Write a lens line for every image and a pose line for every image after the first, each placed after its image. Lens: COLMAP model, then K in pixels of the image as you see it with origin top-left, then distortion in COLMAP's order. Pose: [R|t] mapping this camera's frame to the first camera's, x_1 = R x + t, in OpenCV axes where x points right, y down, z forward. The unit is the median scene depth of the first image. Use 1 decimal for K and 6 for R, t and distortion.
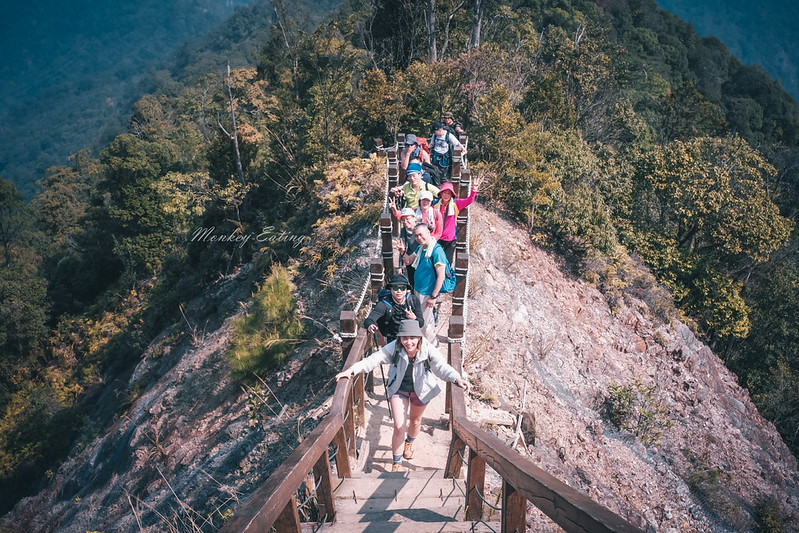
lens RADIAL K [[588.2, 0, 399.5], [0, 588.2, 266.5], [0, 0, 1]] dist [0.000810, -0.000431]
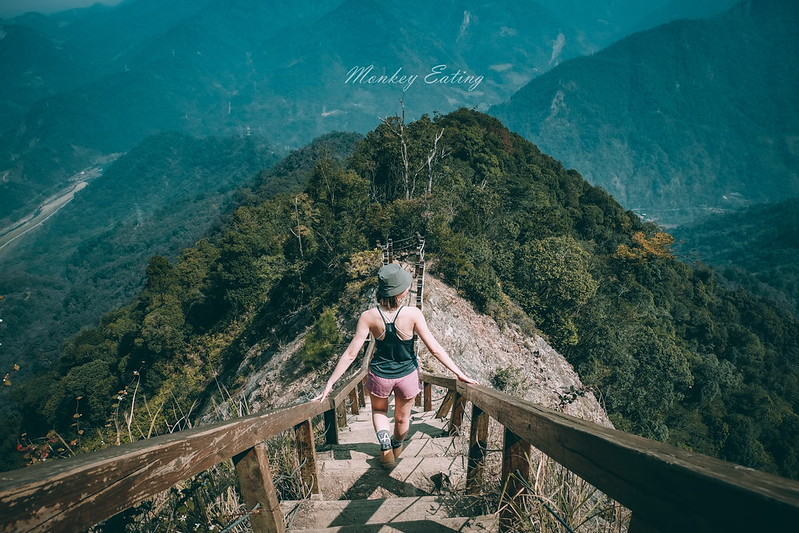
lens RADIAL K [[588.2, 0, 399.5], [0, 588.2, 266.5], [0, 0, 1]] dist [0.000810, -0.000431]
pose [[0.999775, -0.001391, 0.021175, -0.006878], [0.002457, 0.998726, -0.050399, -0.034905], [-0.021078, 0.050440, 0.998505, -0.875263]]
